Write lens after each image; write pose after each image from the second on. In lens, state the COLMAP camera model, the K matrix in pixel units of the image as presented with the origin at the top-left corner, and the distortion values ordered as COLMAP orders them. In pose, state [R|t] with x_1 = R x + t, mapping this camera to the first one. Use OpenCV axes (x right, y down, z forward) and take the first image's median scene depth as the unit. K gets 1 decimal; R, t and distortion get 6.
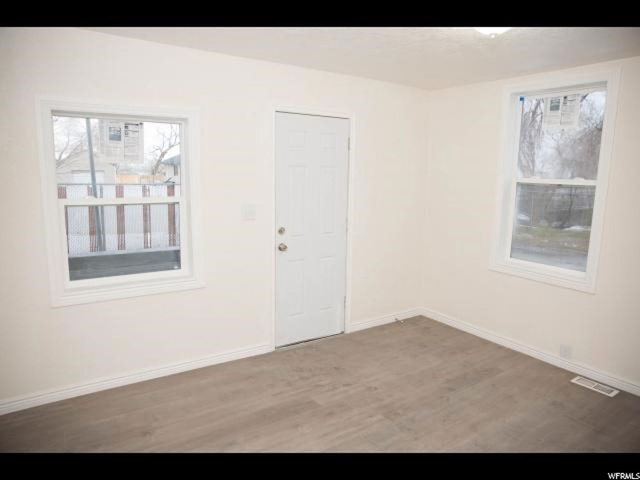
lens RADIAL K [[438.0, 0, 320.0], [0, 438.0, 240.2], [0, 0, 1]] dist [-0.088144, 0.051711]
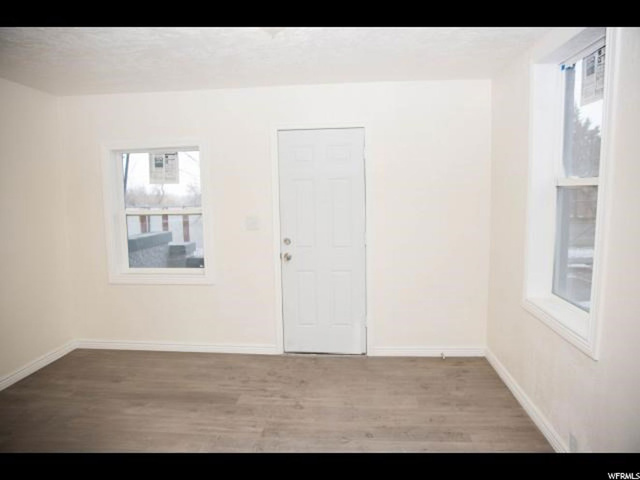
lens RADIAL K [[438.0, 0, 315.0], [0, 438.0, 239.2], [0, 0, 1]] dist [-0.088144, 0.051711]
pose [[0.764784, 0.037261, -0.643209, 0.752022], [-0.067940, 0.997424, -0.023001, -0.007410], [0.640695, 0.061290, 0.765345, 0.270153]]
